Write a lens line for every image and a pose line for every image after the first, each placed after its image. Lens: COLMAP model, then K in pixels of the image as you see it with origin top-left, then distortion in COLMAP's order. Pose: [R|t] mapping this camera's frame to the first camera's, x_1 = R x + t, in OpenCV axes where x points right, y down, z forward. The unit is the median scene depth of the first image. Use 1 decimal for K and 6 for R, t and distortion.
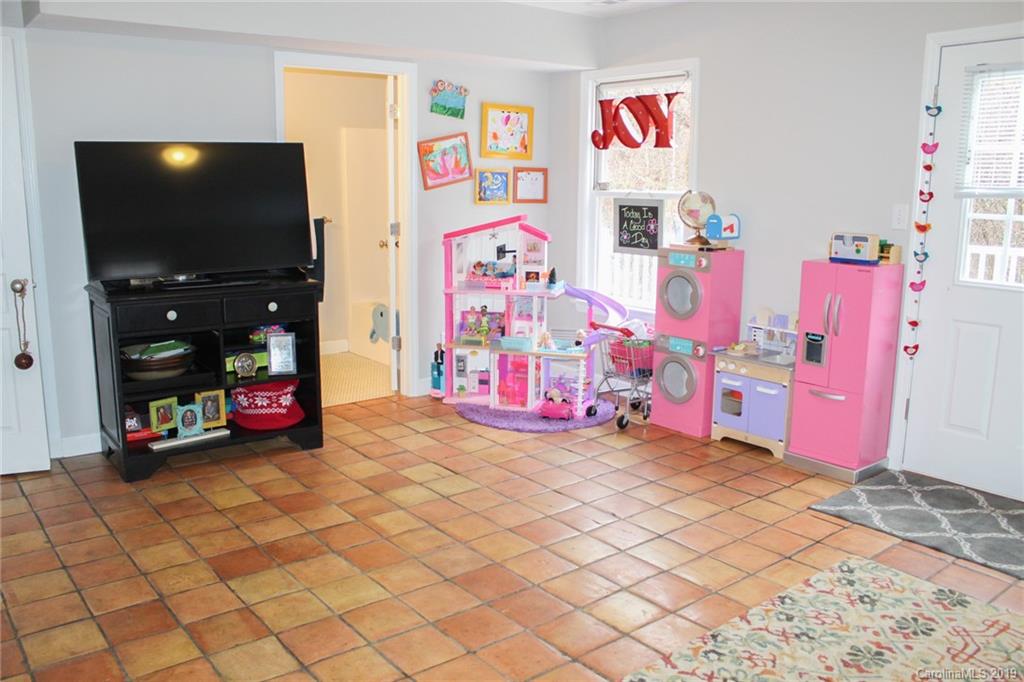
lens RADIAL K [[855.6, 0, 511.9], [0, 855.6, 343.4], [0, 0, 1]] dist [-0.076174, 0.018542]
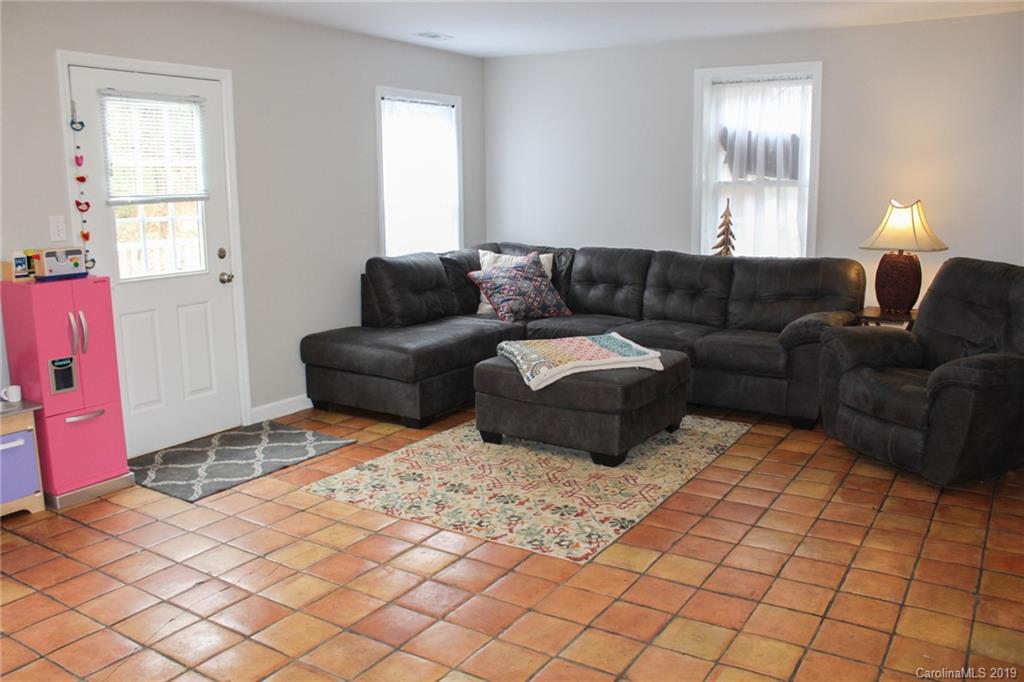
lens RADIAL K [[855.6, 0, 512.6], [0, 855.6, 340.1], [0, 0, 1]] dist [-0.076174, 0.018542]
pose [[-0.319445, -0.176753, 0.930974, -0.736923], [0.184176, 0.952134, 0.243967, -0.185067], [-0.929534, 0.249397, -0.271601, 0.883407]]
